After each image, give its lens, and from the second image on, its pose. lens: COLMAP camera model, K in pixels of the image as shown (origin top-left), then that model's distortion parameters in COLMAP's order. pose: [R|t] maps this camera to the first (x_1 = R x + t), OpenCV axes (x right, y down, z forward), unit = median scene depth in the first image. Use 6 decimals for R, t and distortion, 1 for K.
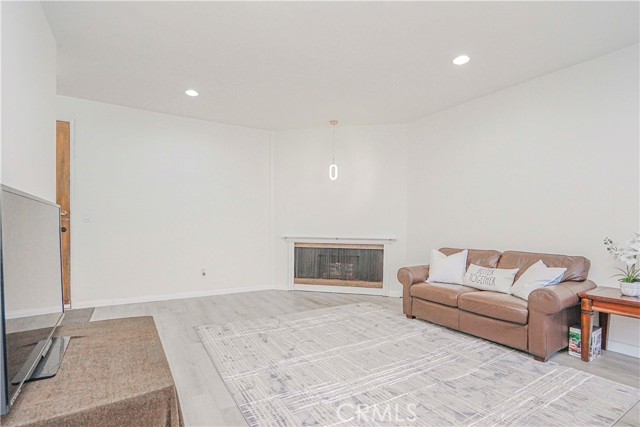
lens RADIAL K [[303.9, 0, 314.7], [0, 303.9, 212.8], [0, 0, 1]] dist [-0.067090, 0.030372]
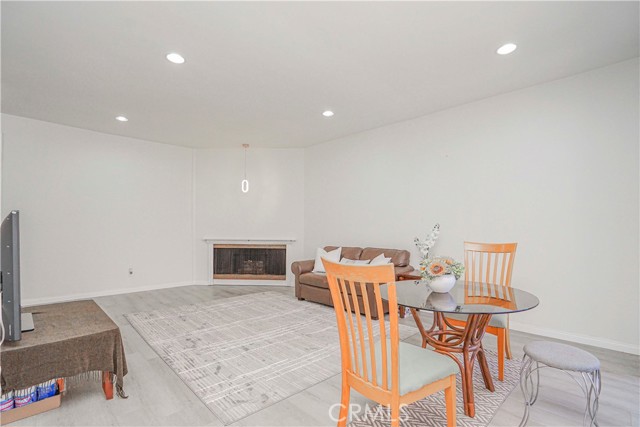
lens RADIAL K [[324.9, 0, 320.0], [0, 324.9, 213.5], [0, 0, 1]] dist [-0.060451, 0.000797]
pose [[0.980458, 0.003888, 0.196692, 0.118363], [-0.003359, 0.999990, -0.003018, -0.023800], [-0.196702, 0.002299, 0.980461, -0.398293]]
